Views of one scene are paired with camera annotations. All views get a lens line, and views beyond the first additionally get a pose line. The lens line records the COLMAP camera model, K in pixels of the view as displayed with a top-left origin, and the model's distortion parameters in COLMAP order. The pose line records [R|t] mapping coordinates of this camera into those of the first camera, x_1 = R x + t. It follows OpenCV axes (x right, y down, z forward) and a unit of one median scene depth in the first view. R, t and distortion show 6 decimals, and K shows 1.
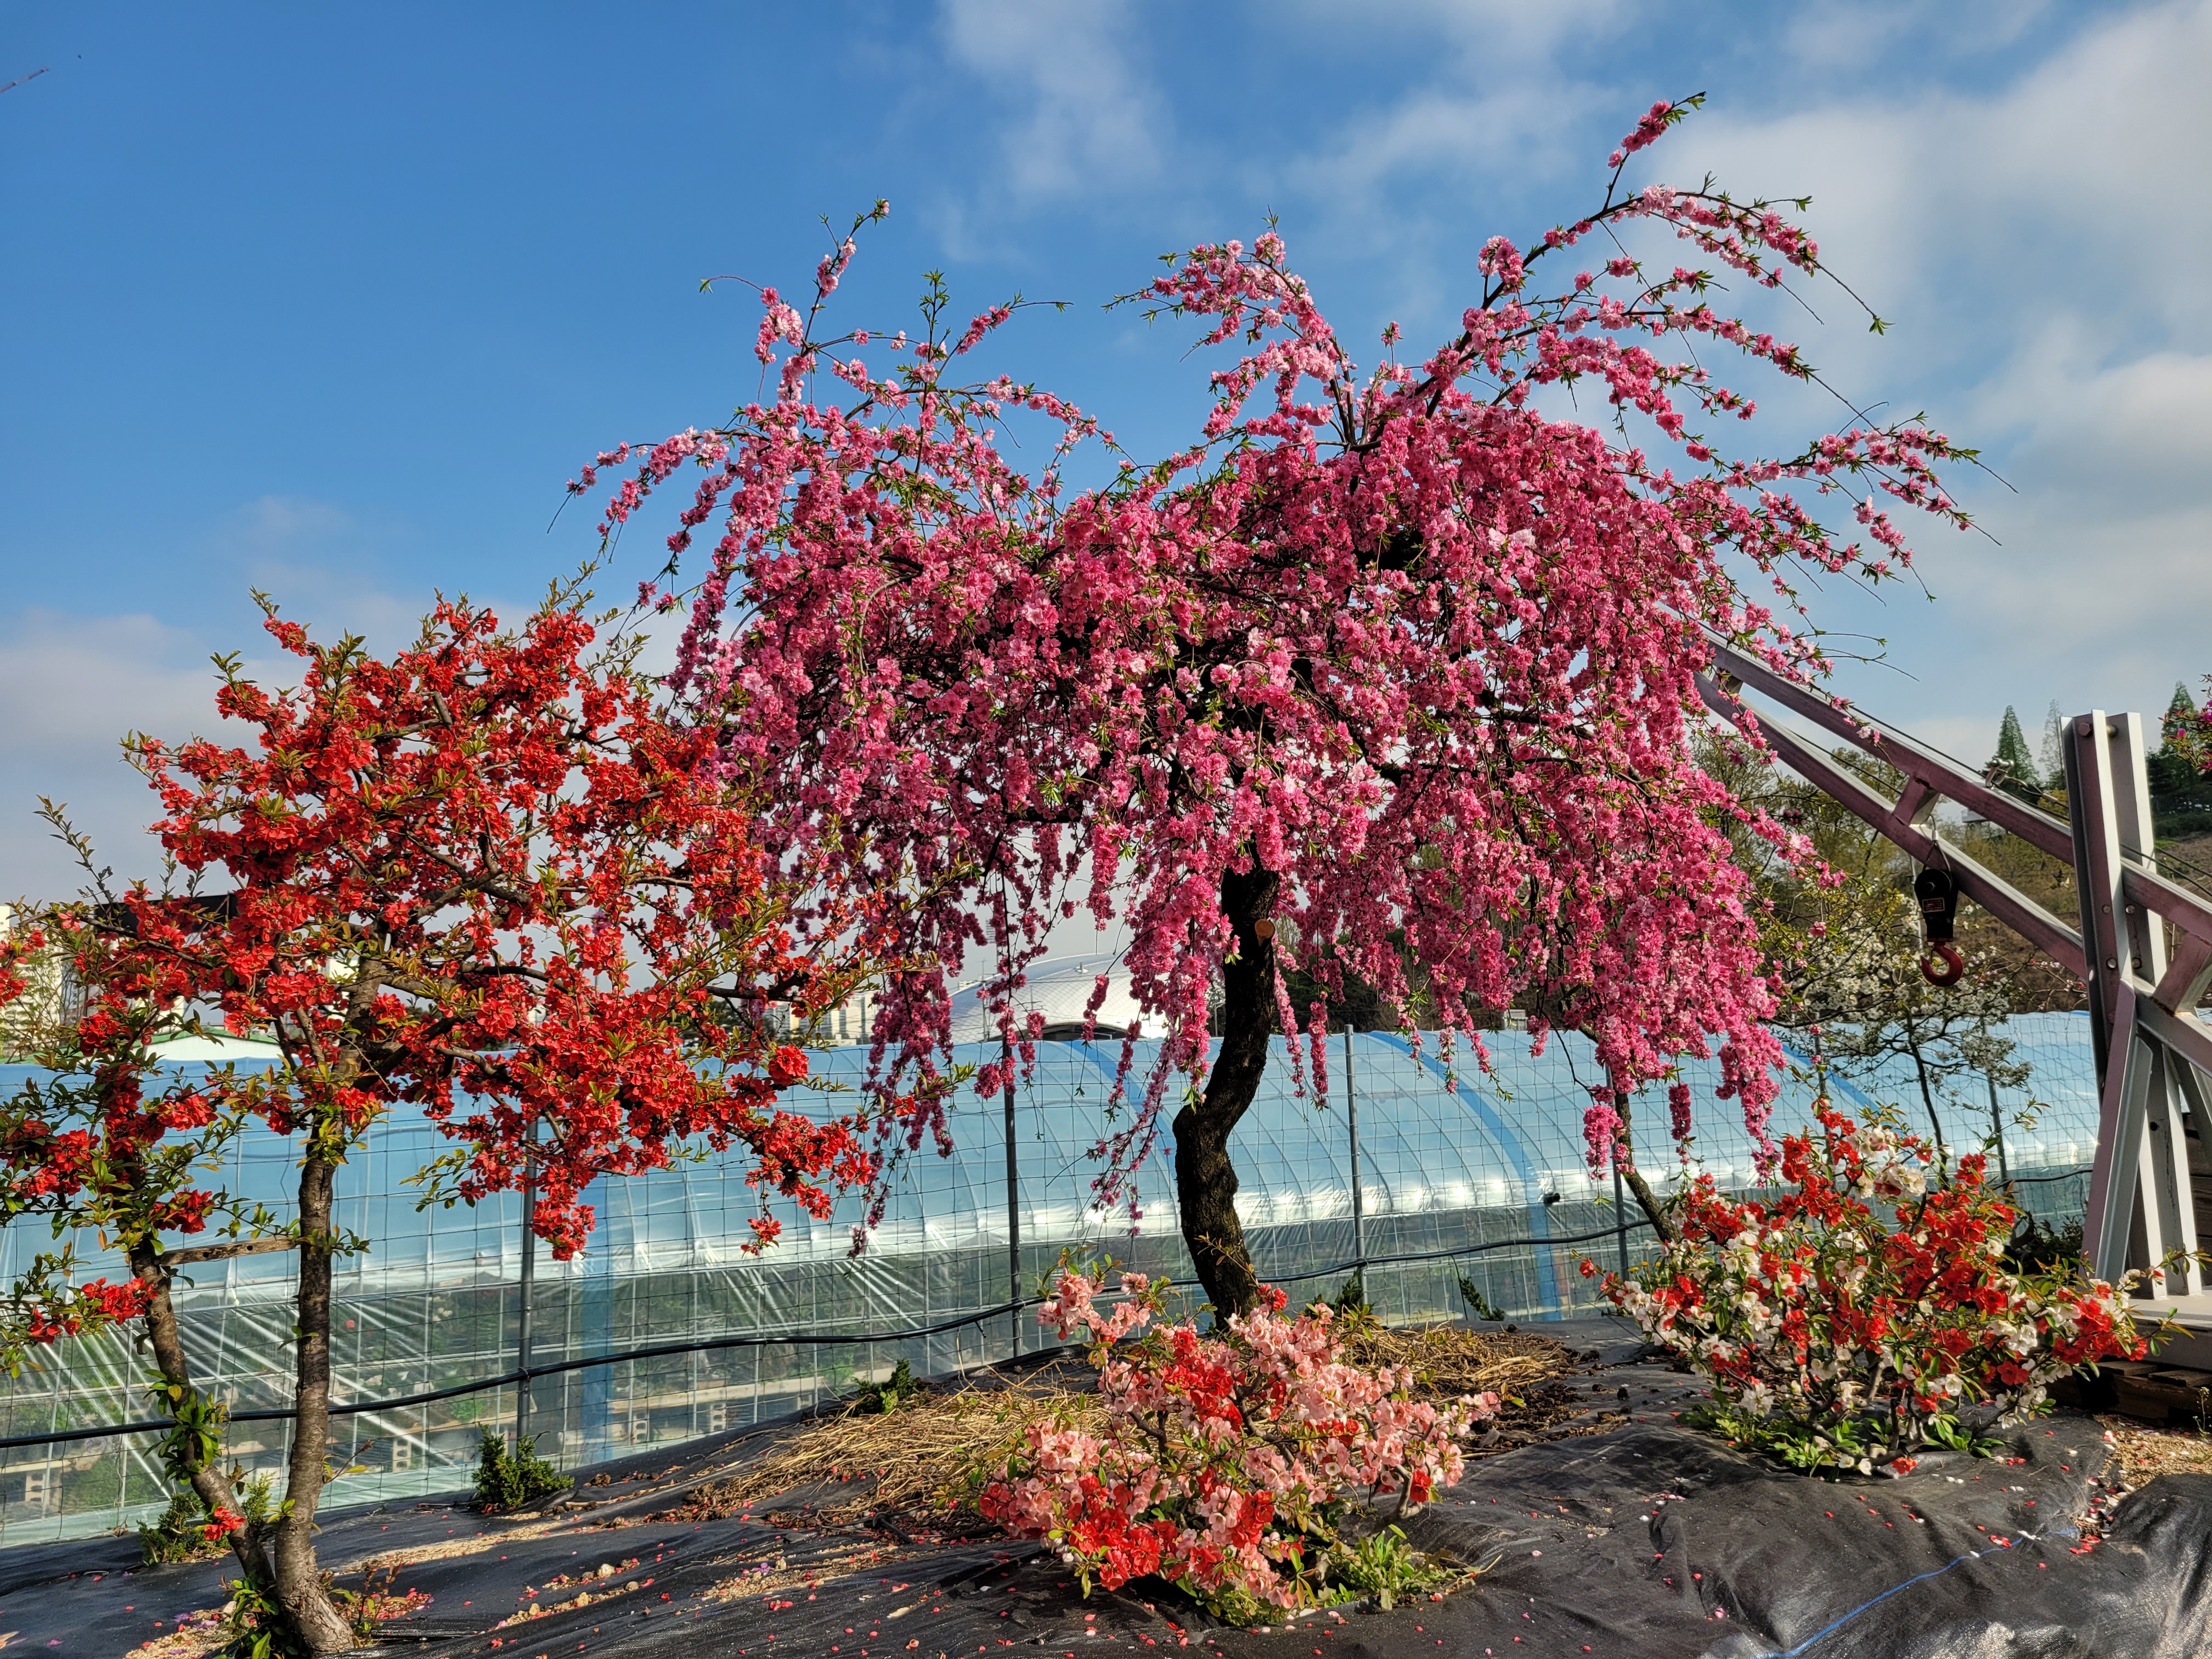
lens RADIAL K [[1641.7, 0, 1101.5], [0, 1641.7, 804.1], [0, 0, 1]] dist [0.043843, -0.003364]
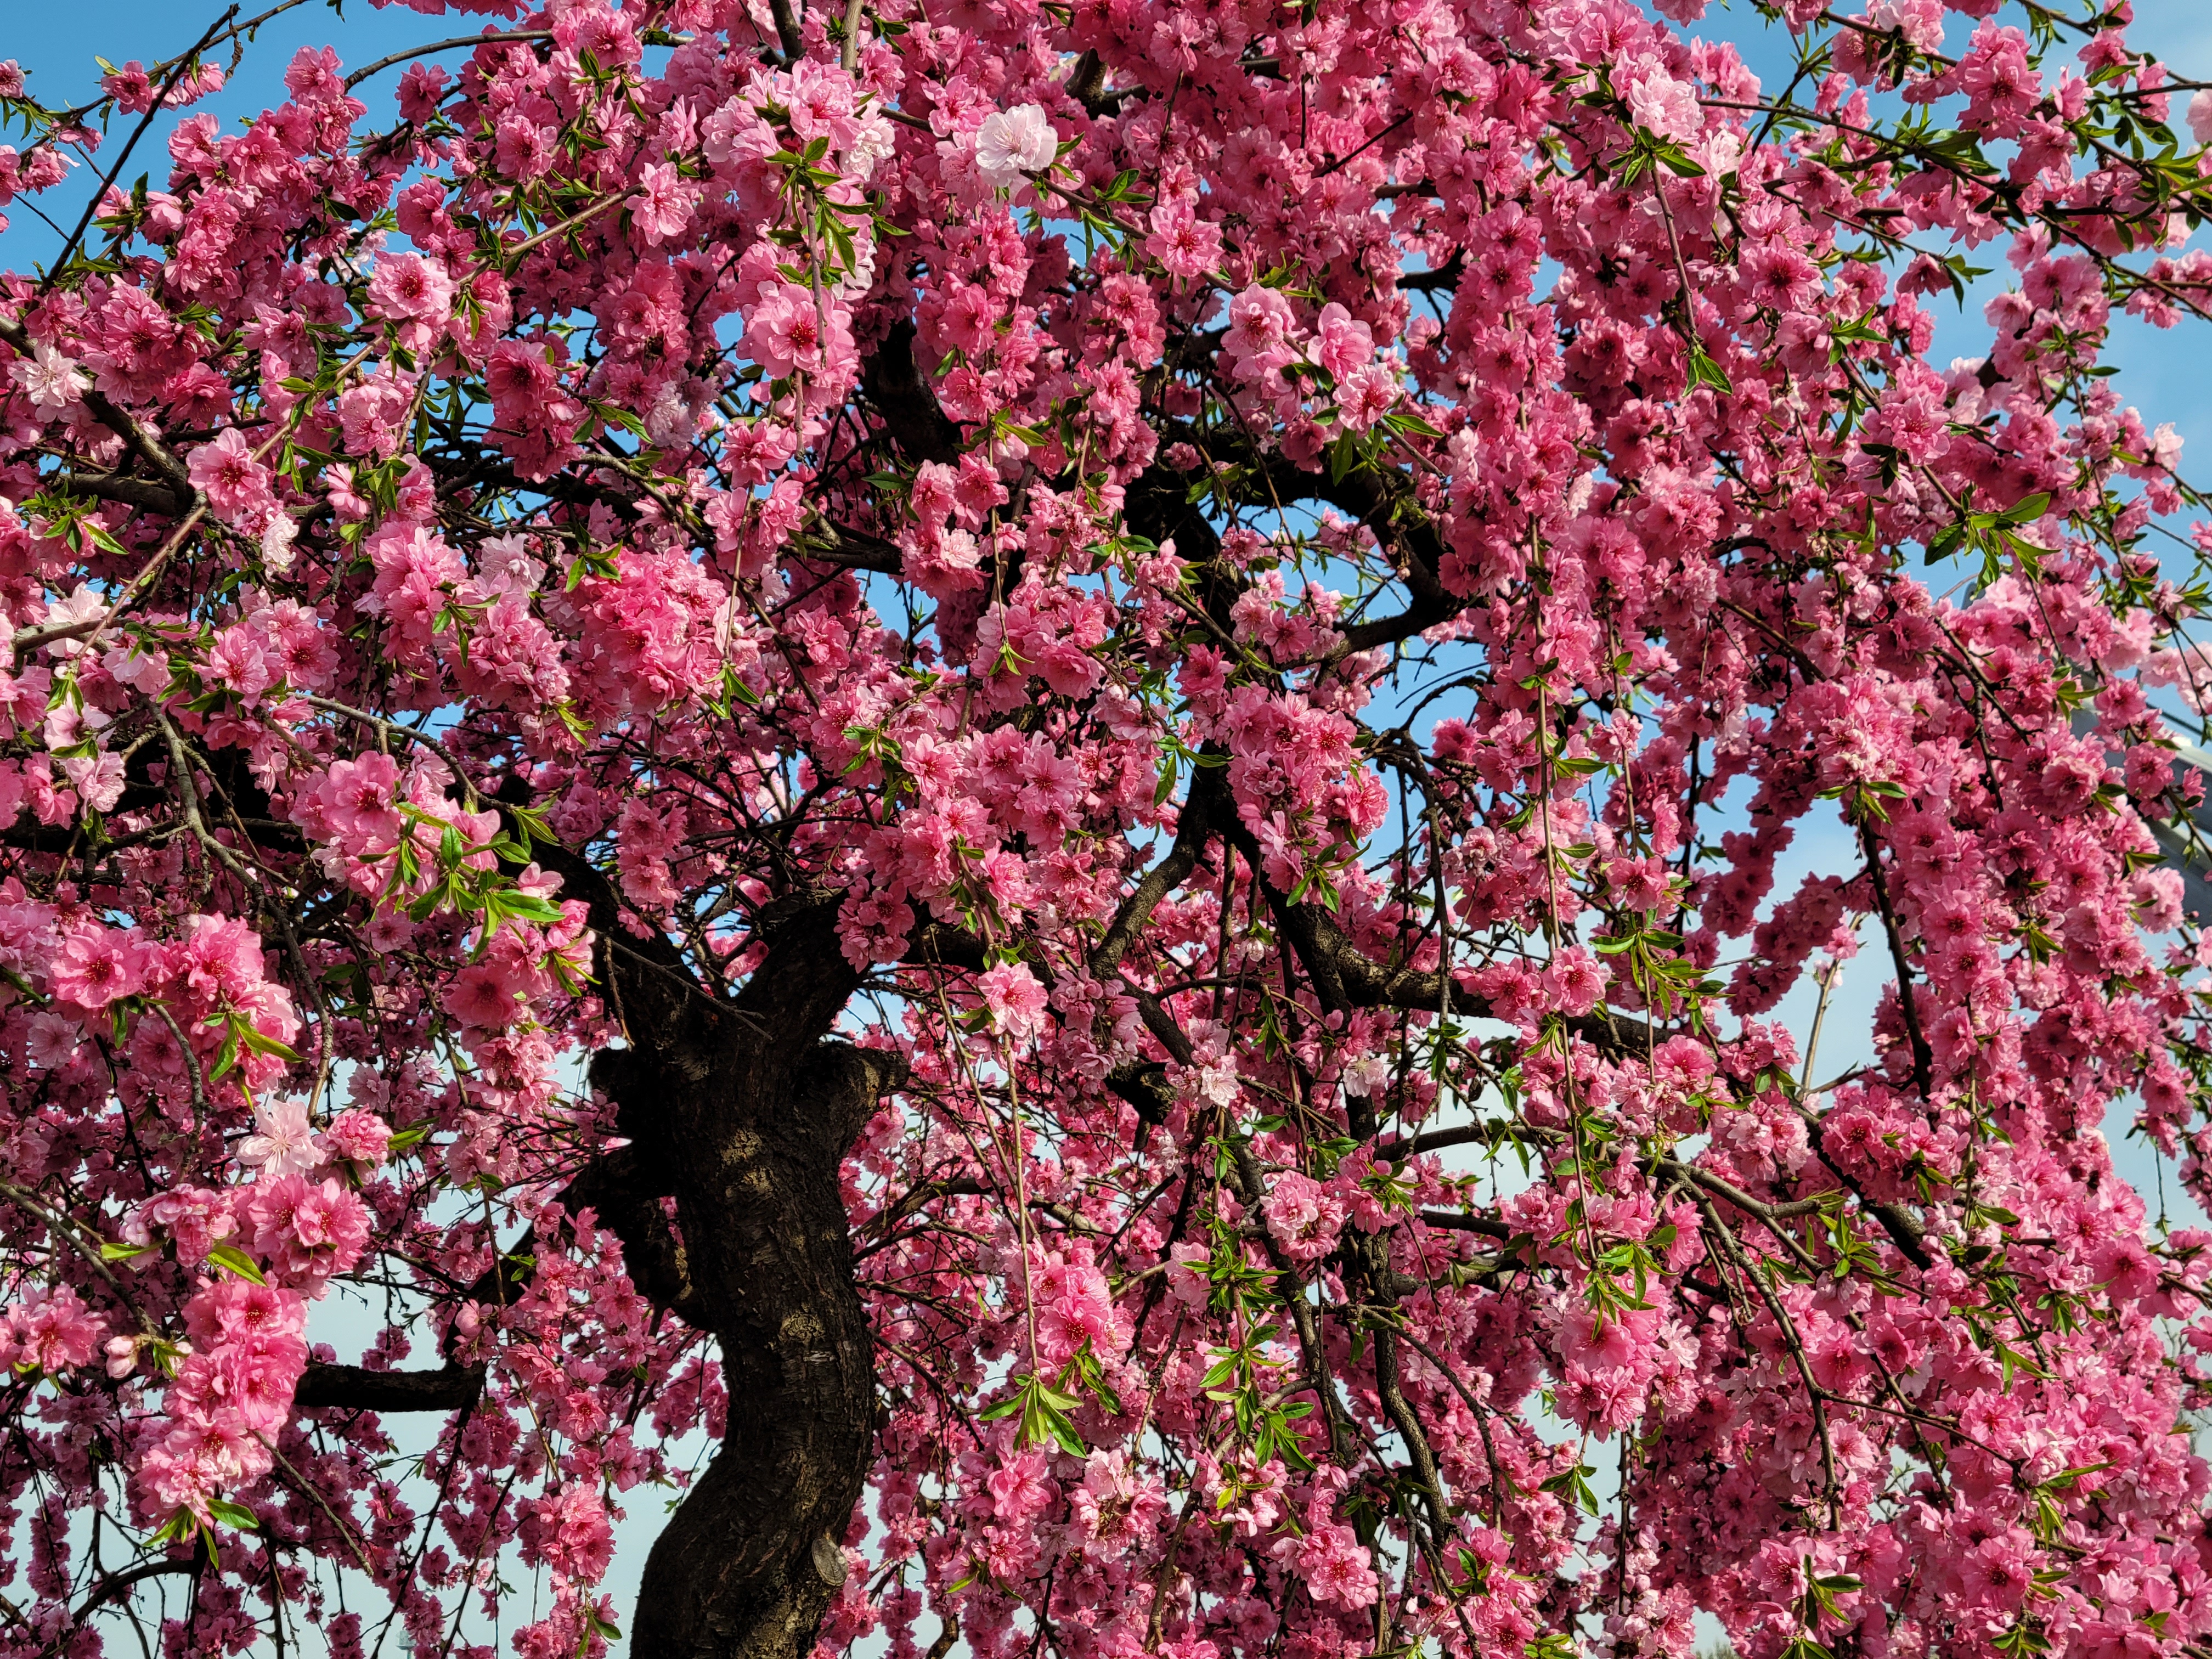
lens RADIAL K [[3329.7, 0, 1051.0], [0, 3329.7, 827.0], [0, 0, 1]] dist [0.099382, -0.127603]
pose [[0.993865, -0.023441, -0.108090, 0.257305], [0.005139, 0.986015, -0.166575, 0.013171], [0.110483, 0.164998, 0.980086, 0.448124]]
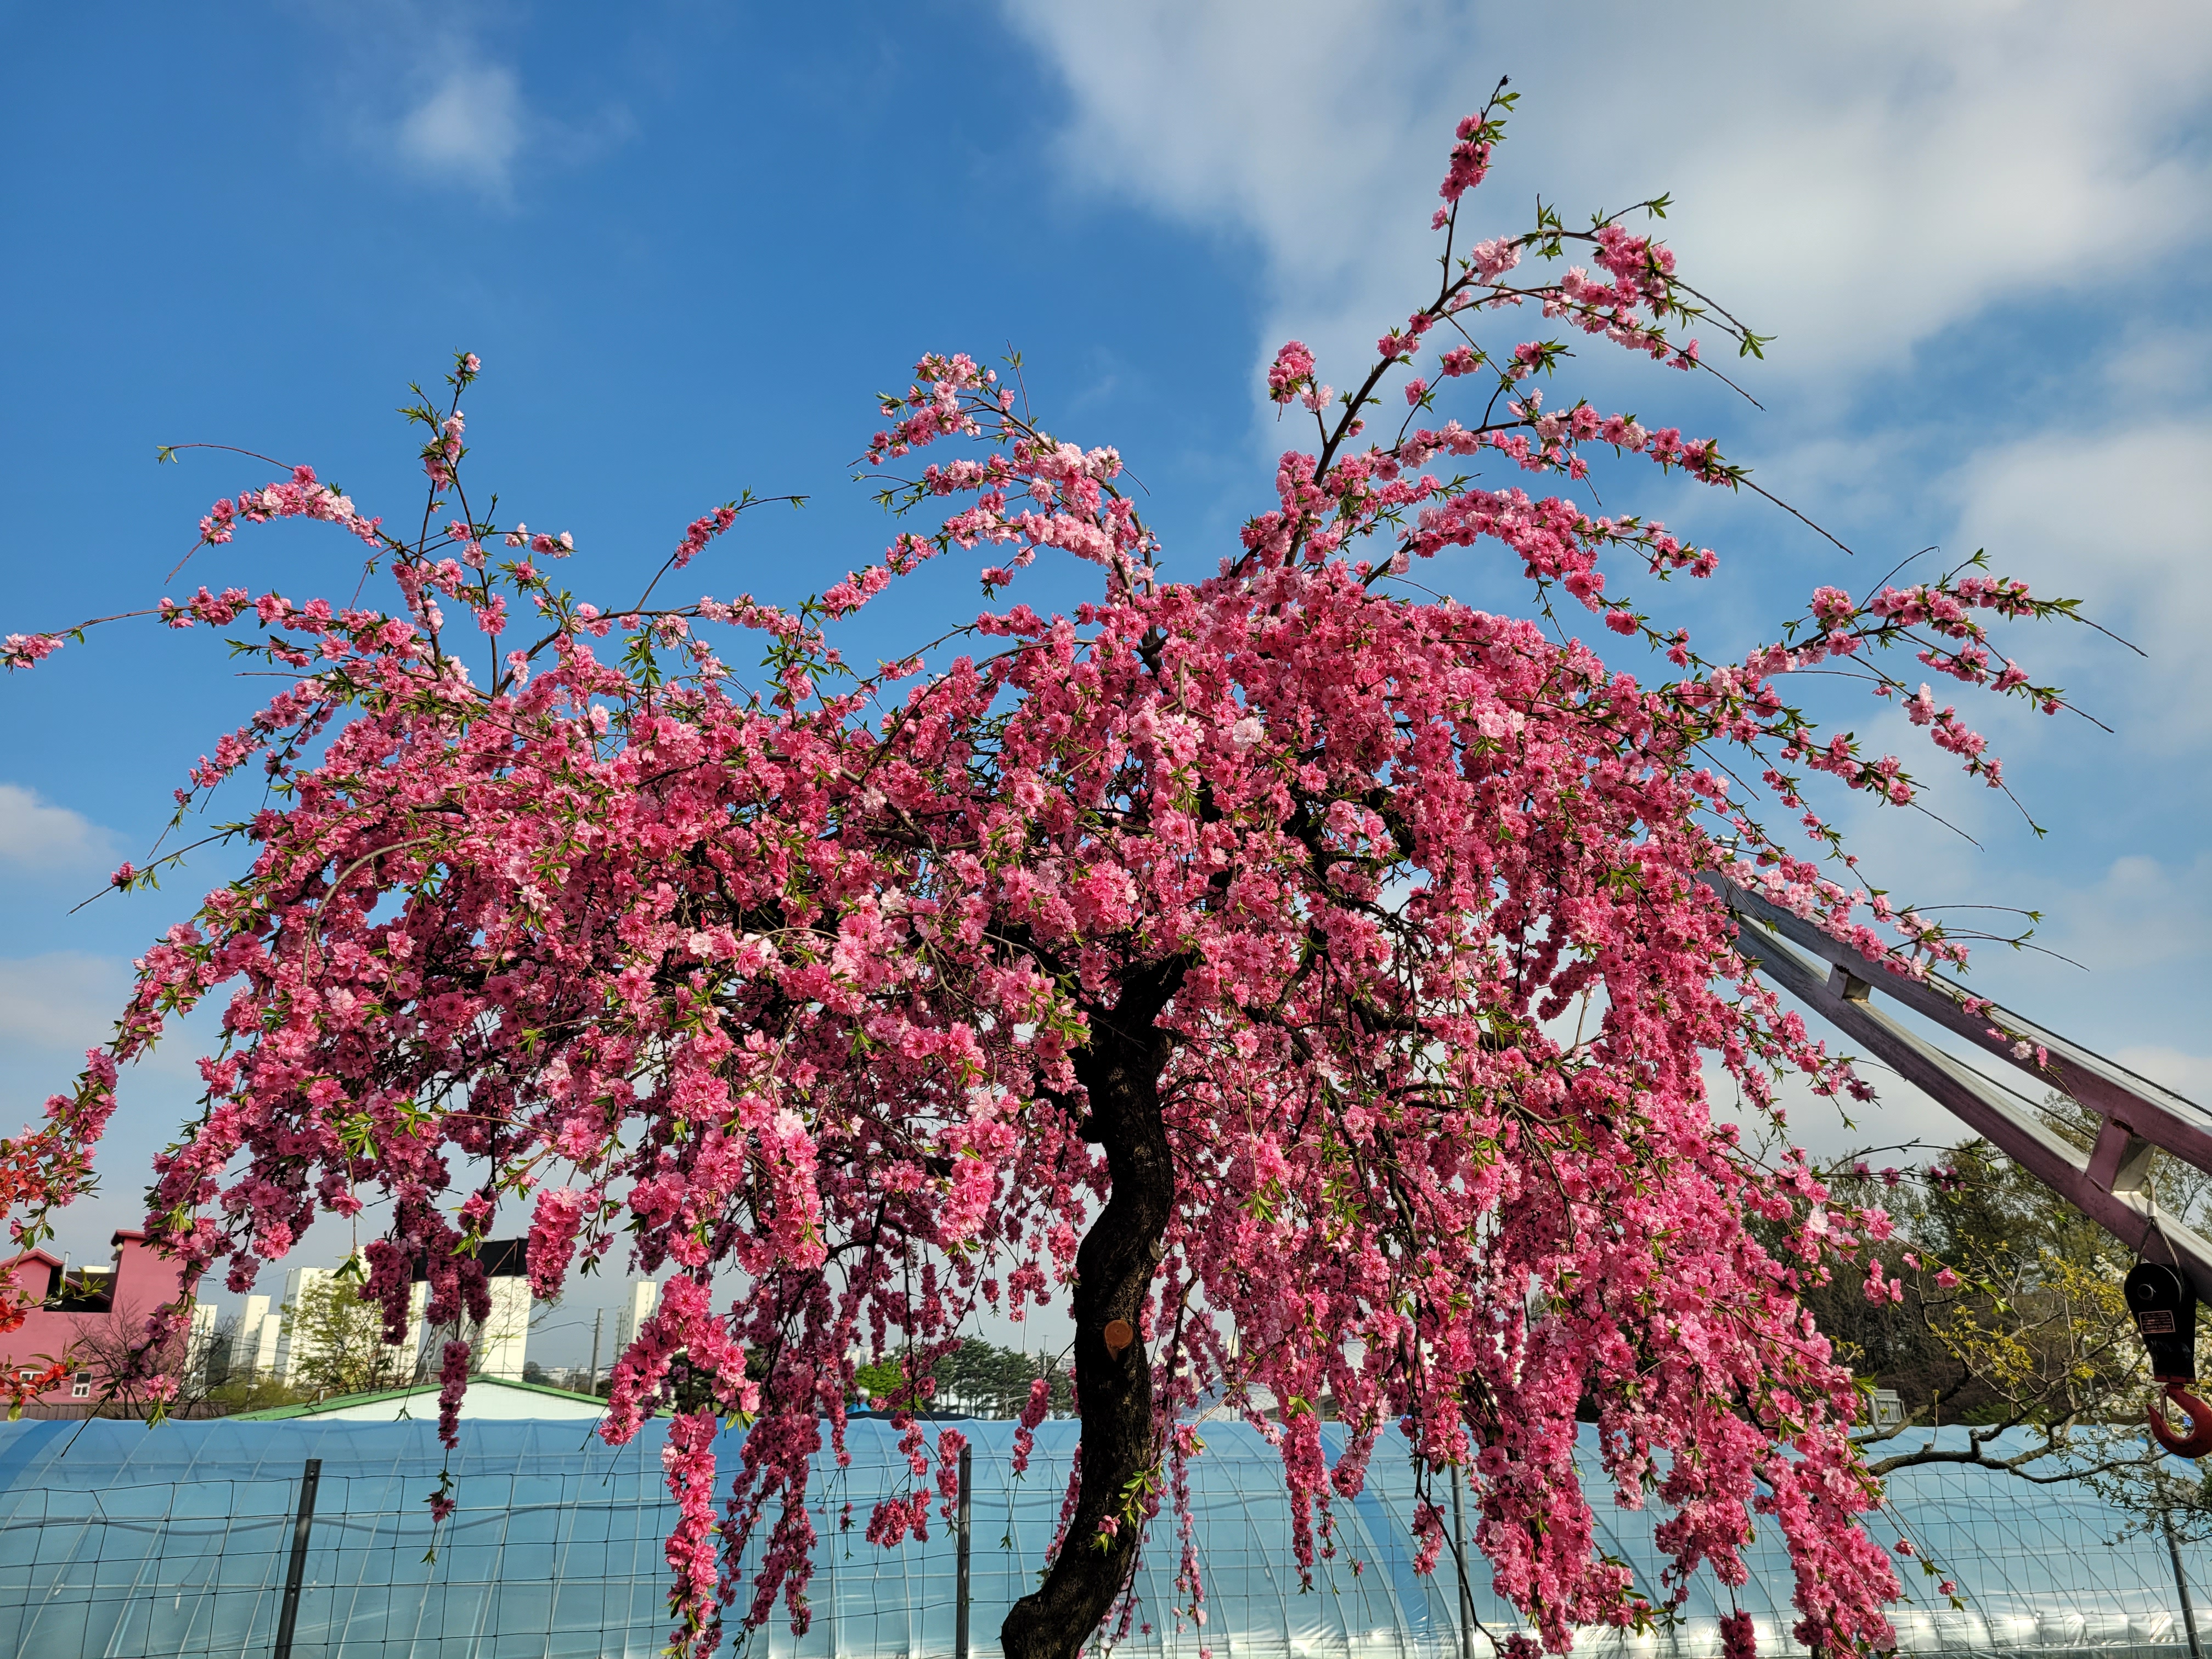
lens RADIAL K [[1628.2, 0, 1106.0], [0, 1628.2, 829.5], [0, 0, 1]] dist [0.059660, -0.053641]
pose [[0.983496, -0.033079, -0.177881, 0.258994], [-0.001714, 0.981397, -0.191981, -0.002357], [0.180923, 0.189118, 0.965143, 0.321254]]
